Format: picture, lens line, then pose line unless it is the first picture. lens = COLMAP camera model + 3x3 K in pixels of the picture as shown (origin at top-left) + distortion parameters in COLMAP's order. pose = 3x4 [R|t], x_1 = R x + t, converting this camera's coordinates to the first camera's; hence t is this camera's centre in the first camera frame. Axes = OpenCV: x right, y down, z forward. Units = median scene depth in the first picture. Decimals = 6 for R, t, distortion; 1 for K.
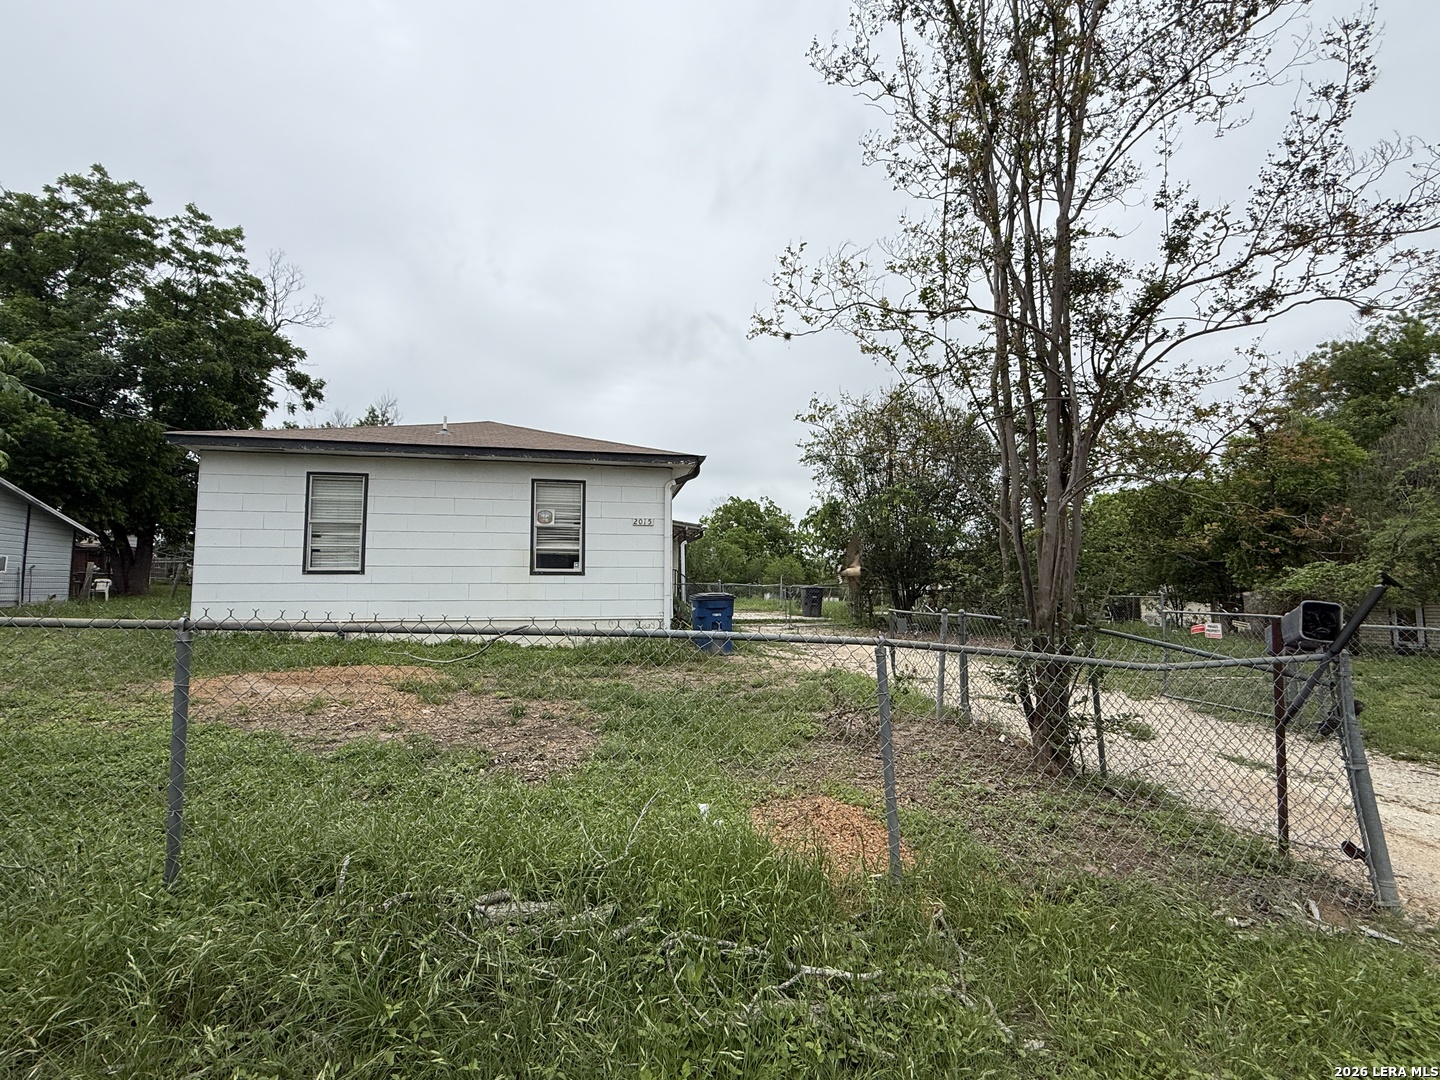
lens RADIAL K [[657.7, 0, 717.9], [0, 657.7, 544.7], [0, 0, 1]] dist [0.000518, -0.001759]
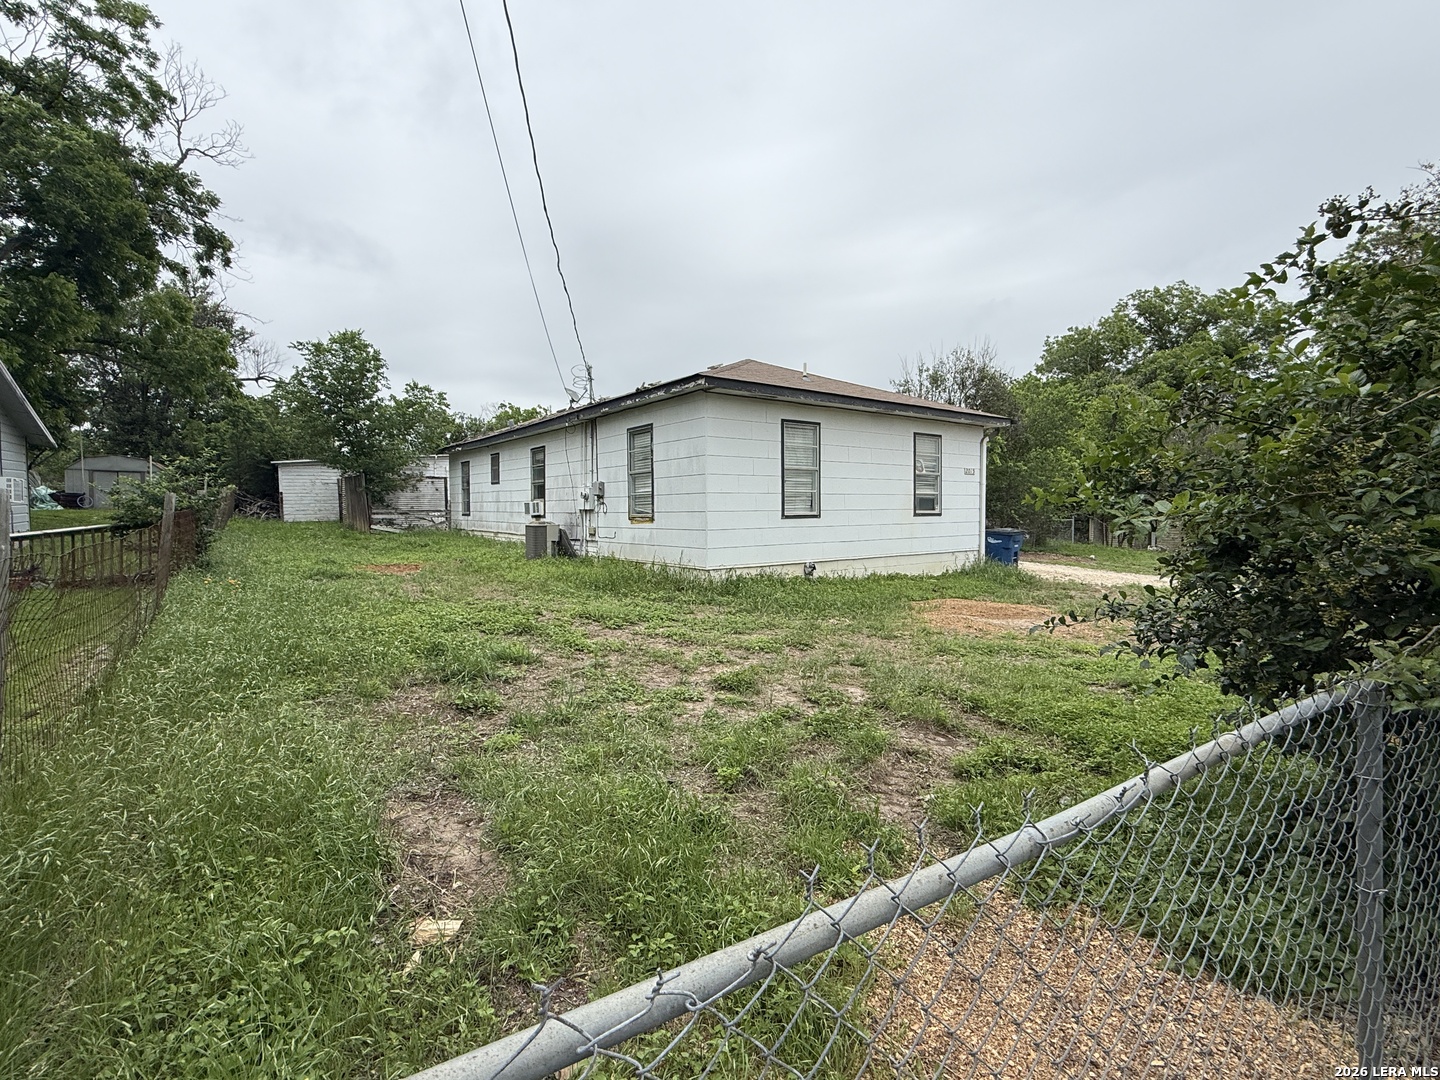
lens RADIAL K [[657.7, 0, 719.1], [0, 657.7, 544.3], [0, 0, 1]] dist [0.000518, -0.001759]
pose [[0.909418, -0.023329, 0.415229, -1.075834], [-0.033228, 0.991158, 0.128461, -0.042900], [-0.414554, -0.130622, 0.900601, 0.085515]]
